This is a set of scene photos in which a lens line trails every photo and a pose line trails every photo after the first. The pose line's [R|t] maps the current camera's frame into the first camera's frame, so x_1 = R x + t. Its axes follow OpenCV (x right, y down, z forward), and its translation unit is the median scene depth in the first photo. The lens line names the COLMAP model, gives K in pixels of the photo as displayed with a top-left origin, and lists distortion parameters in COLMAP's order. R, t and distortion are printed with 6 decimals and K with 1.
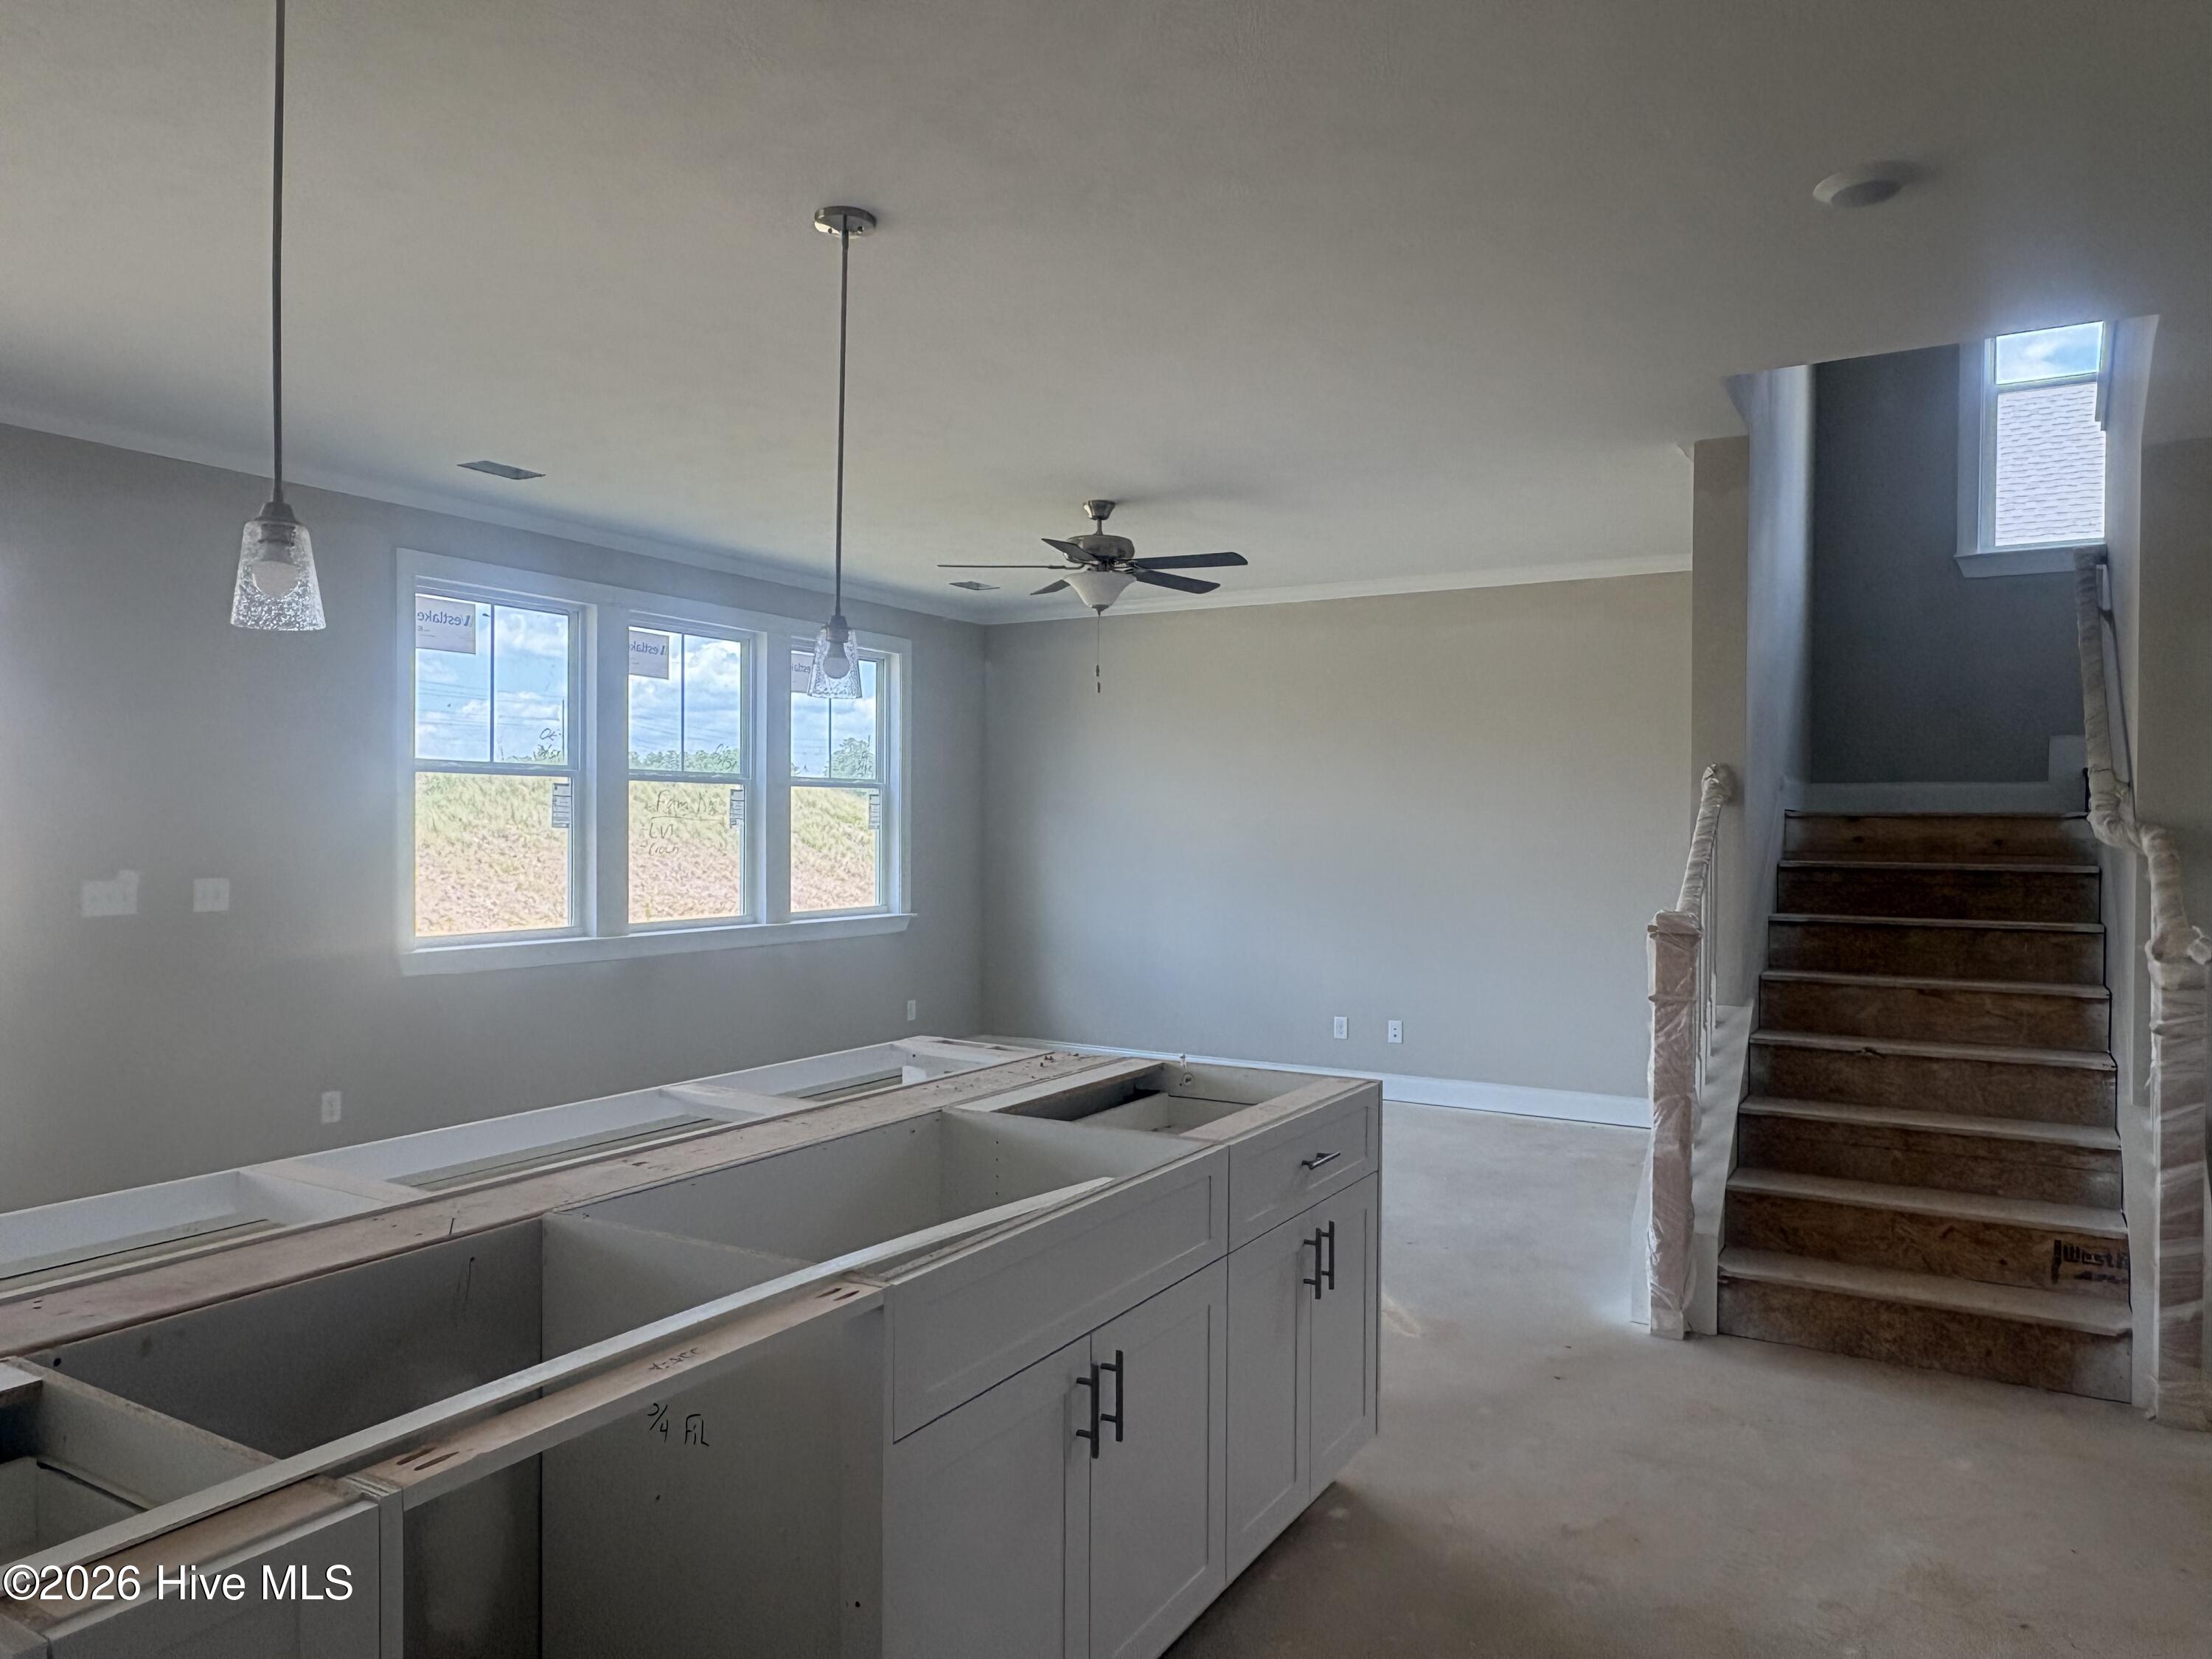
lens RADIAL K [[1457.7, 0, 1106.0], [0, 1457.7, 829.5], [0, 0, 1]] dist [-0.017993, 0.020248]
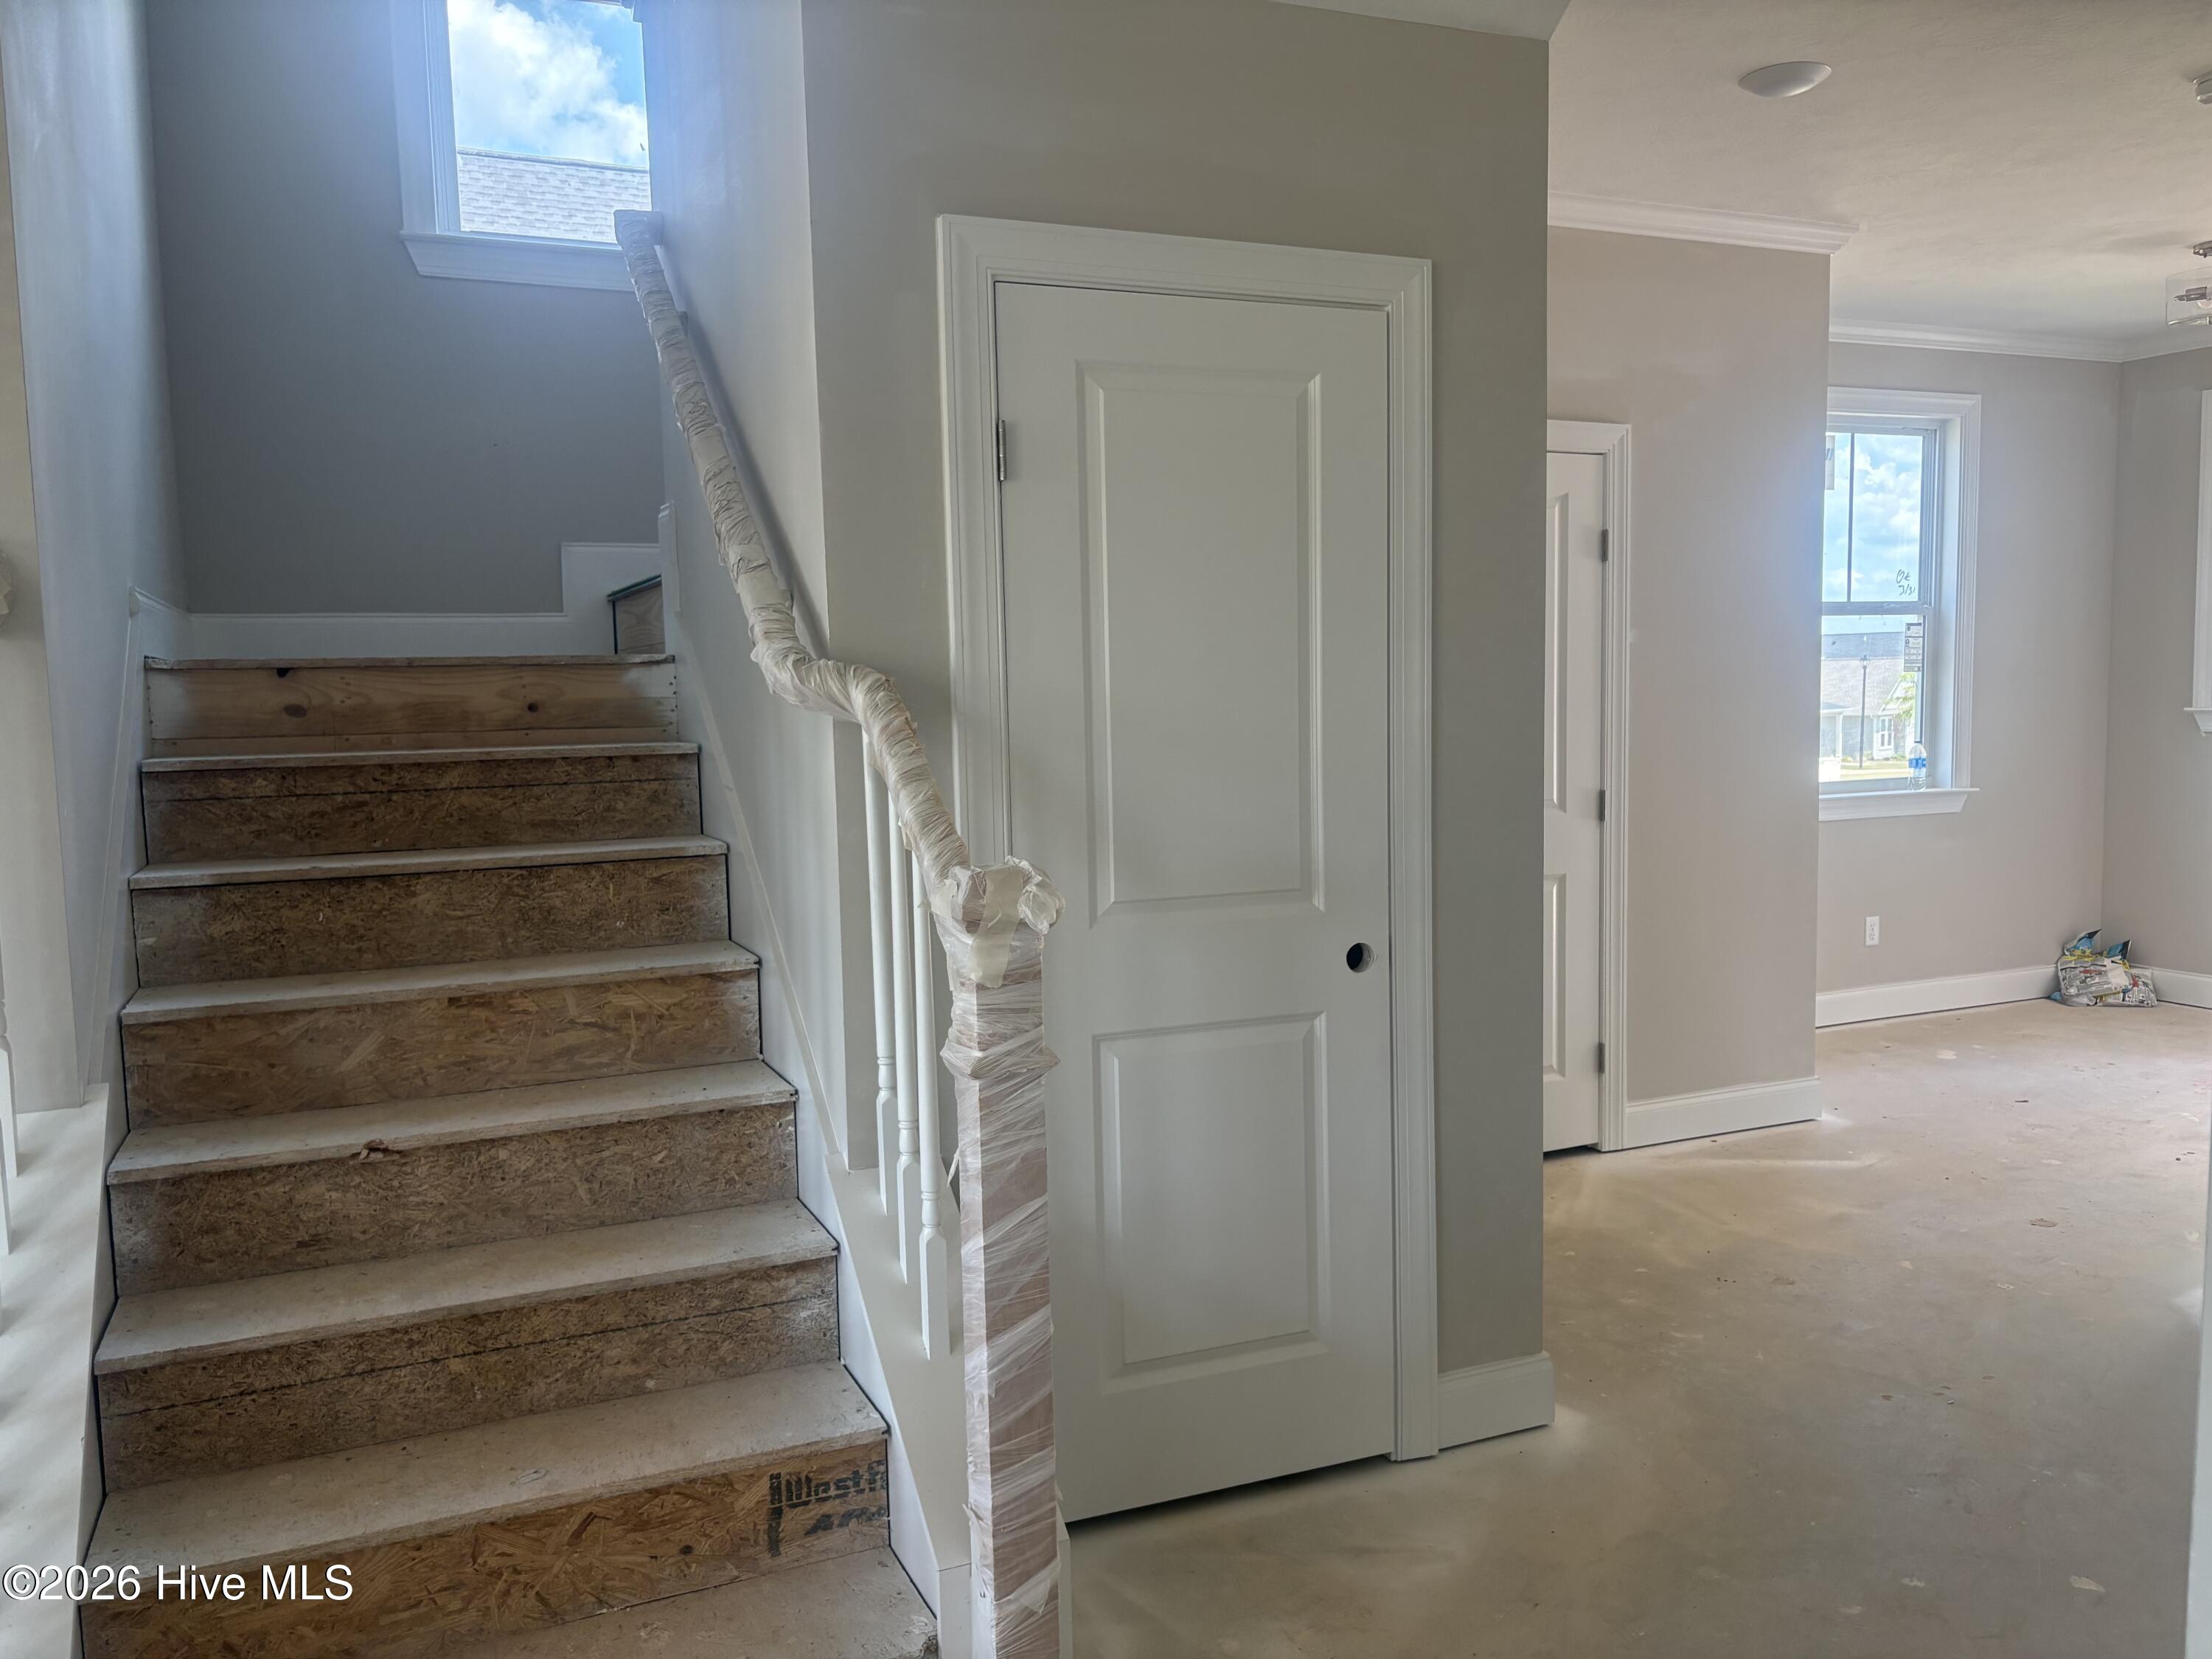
lens RADIAL K [[1682.9, 0, 1106.0], [0, 1682.9, 829.5], [0, 0, 1]] dist [0.000141, 0.042509]
pose [[0.572333, -0.091419, 0.814909, 0.217309], [0.028754, 0.995392, 0.091471, 0.002823], [-0.819517, -0.028920, 0.572325, 0.482688]]
